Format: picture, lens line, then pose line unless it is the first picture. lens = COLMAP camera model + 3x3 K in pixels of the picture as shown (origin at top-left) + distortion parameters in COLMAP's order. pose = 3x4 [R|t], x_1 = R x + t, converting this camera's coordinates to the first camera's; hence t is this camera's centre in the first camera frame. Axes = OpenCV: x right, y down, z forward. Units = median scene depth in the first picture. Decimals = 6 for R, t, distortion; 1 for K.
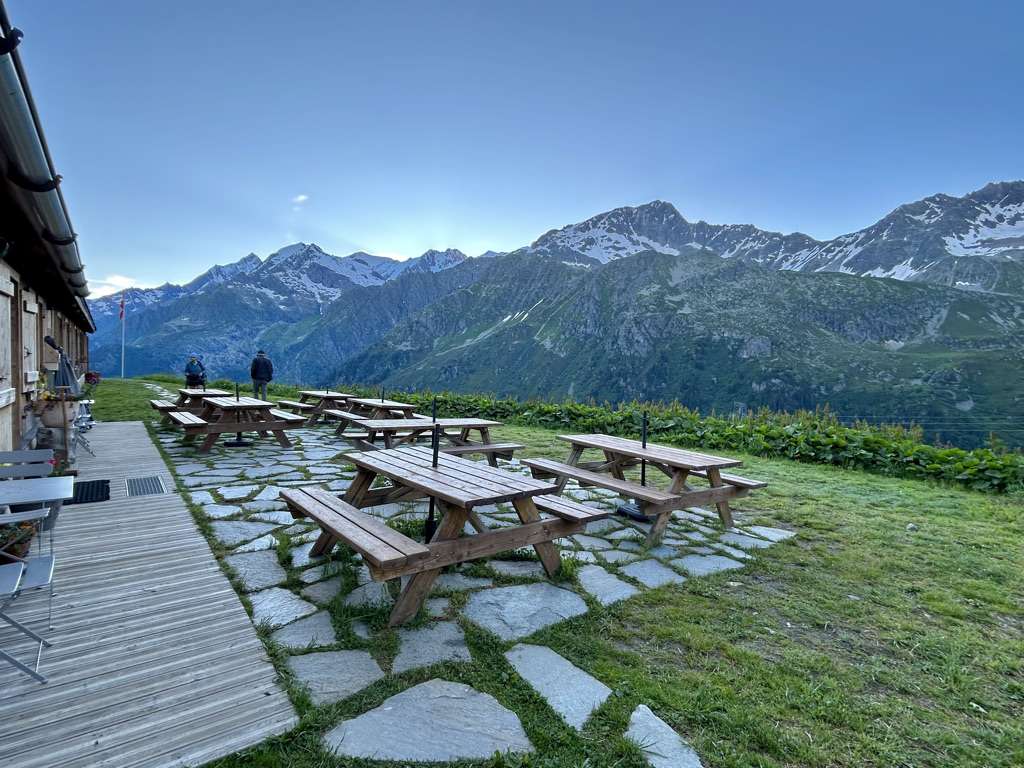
lens RADIAL K [[512.4, 0, 512.8], [0, 512.4, 384.1], [0, 0, 1]] dist [0.001022, 0.002449]
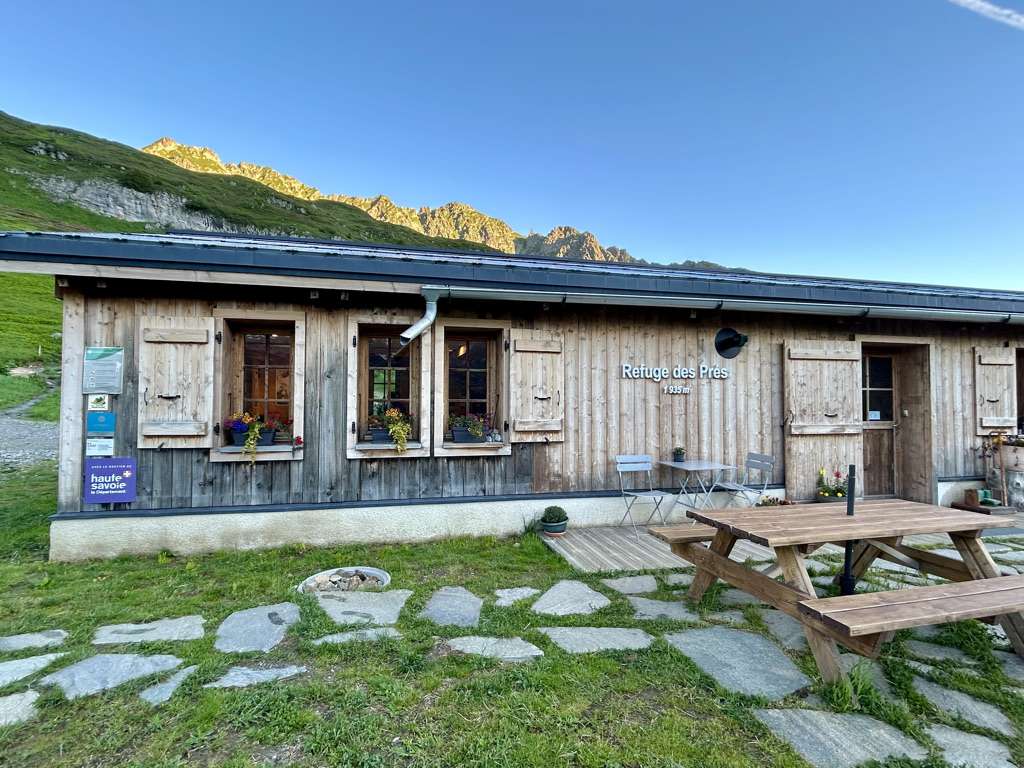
lens RADIAL K [[512.4, 0, 516.8], [0, 512.4, 385.1], [0, 0, 1]] dist [0.001022, 0.002449]
pose [[-0.410770, -0.070654, -0.908997, 1.180405], [-0.036480, 0.997468, -0.061045, 0.032391], [0.911009, 0.008084, -0.412308, 1.162212]]
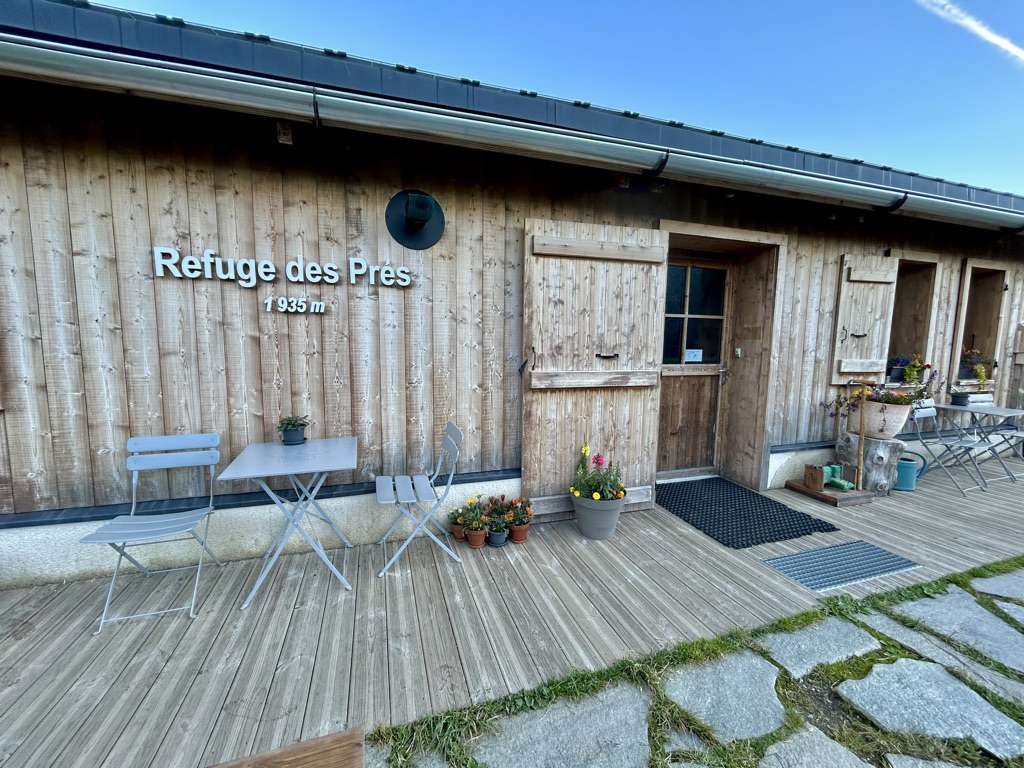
lens RADIAL K [[411.9, 0, 507.7], [0, 411.9, 384.5], [0, 0, 1]] dist [0.000337, -0.000006]
pose [[-0.346329, 0.056017, -0.936439, -0.373565], [-0.042177, 0.996277, 0.075195, -0.019593], [0.937165, 0.065538, -0.342677, 1.633295]]
